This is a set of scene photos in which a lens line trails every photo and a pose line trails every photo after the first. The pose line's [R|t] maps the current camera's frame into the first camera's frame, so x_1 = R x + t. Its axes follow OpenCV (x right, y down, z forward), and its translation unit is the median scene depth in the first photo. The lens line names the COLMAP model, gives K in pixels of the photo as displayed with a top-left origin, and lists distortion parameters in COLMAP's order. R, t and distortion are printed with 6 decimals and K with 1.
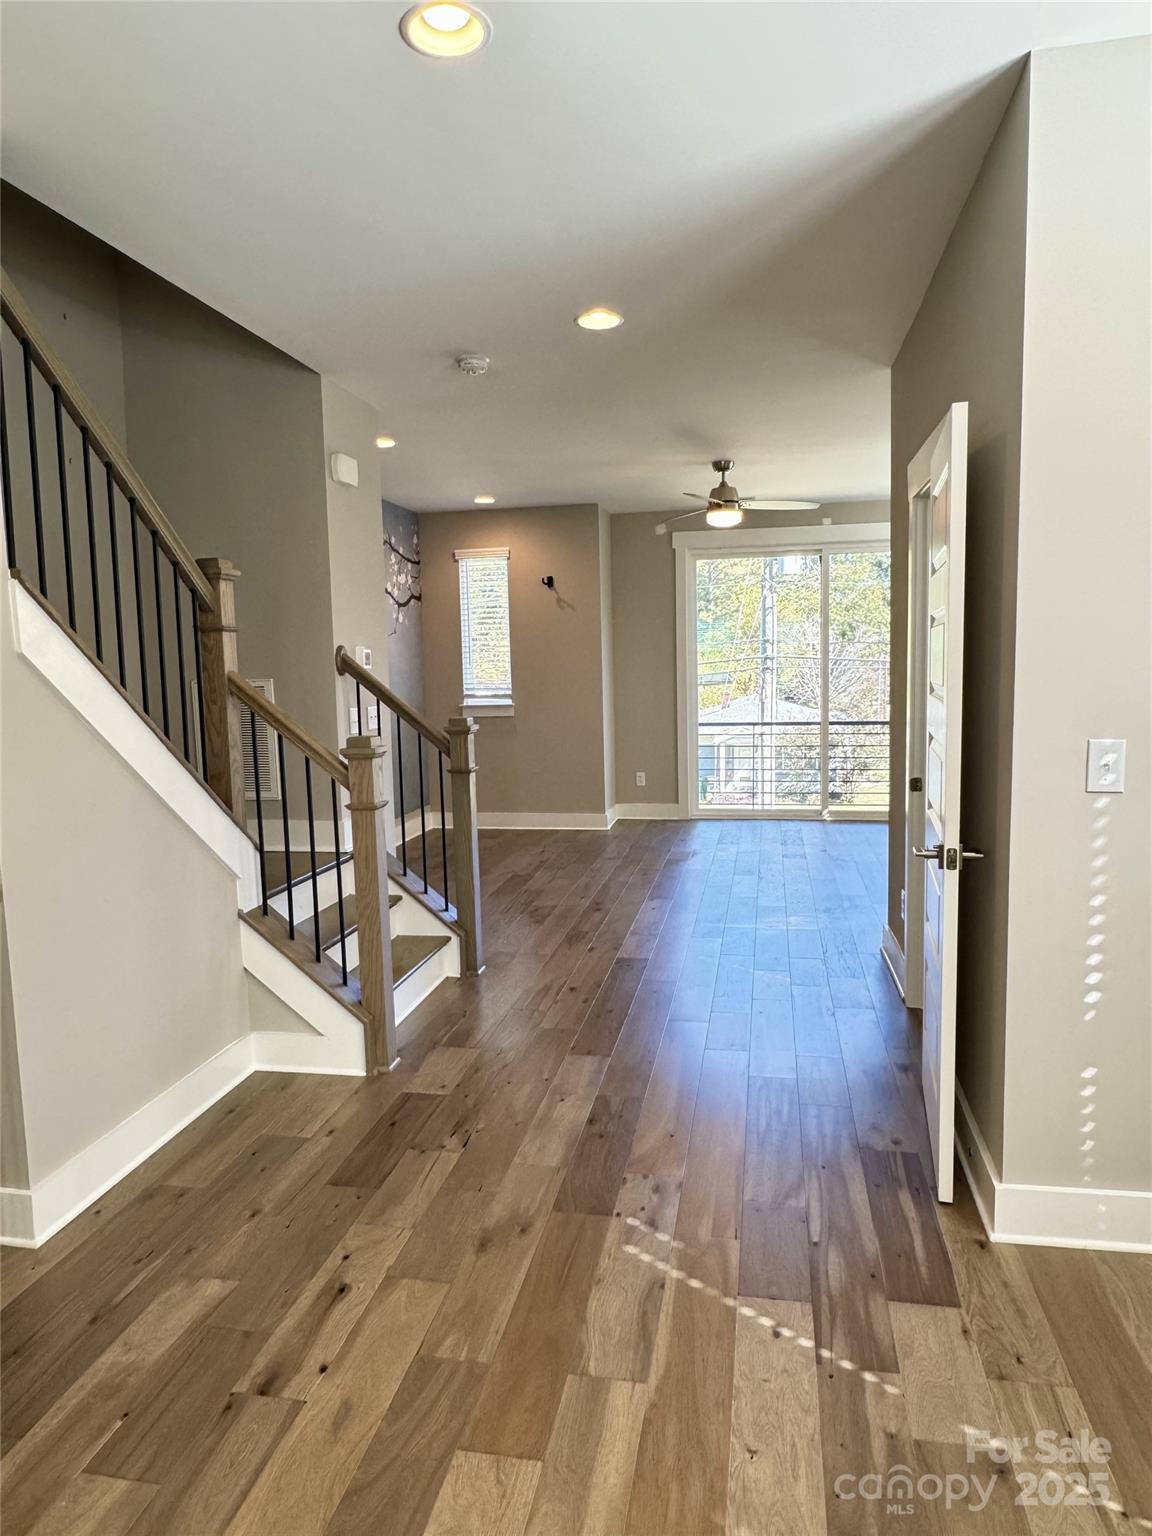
lens RADIAL K [[984.2, 0, 570.9], [0, 984.2, 771.2], [0, 0, 1]] dist [-0.003579, -0.001038]
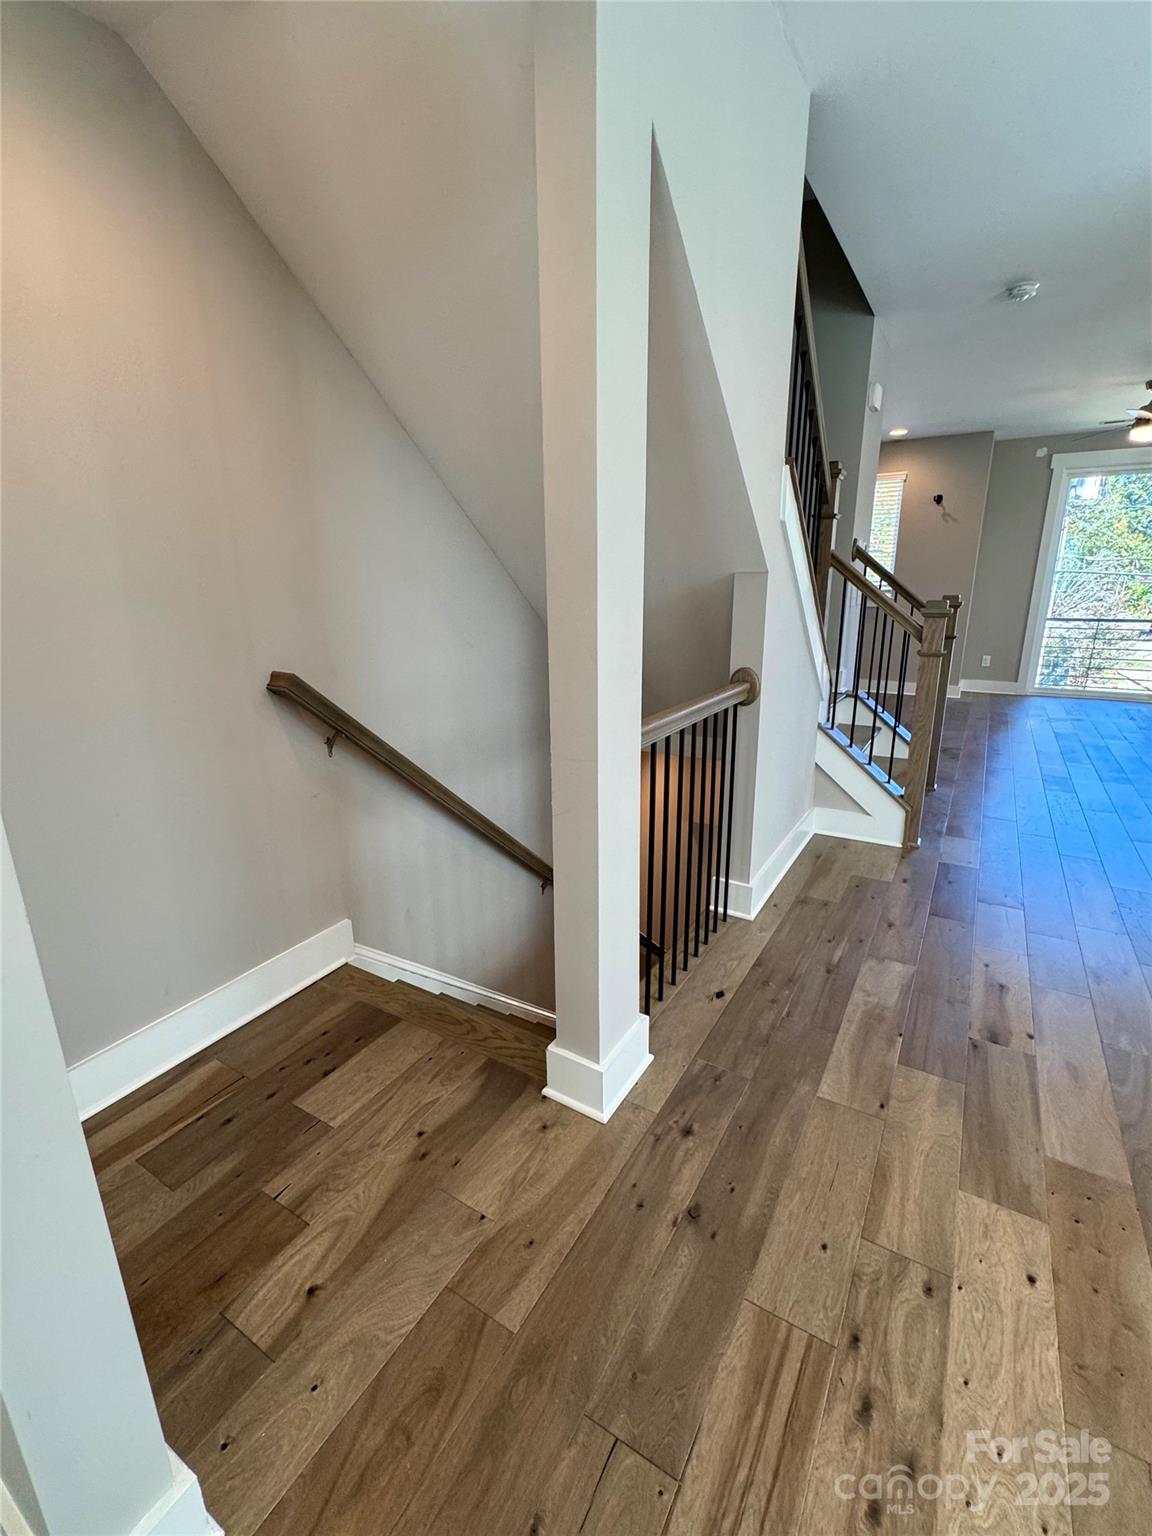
lens RADIAL K [[671.4, 0, 578.0], [0, 671.4, 768.7], [0, 0, 1]] dist [-0.000255, 0.000002]
pose [[0.941626, 0.107211, -0.319132, -0.217662], [-0.052563, 0.983131, 0.175186, 0.033505], [0.332531, -0.148185, 0.931378, -0.022799]]
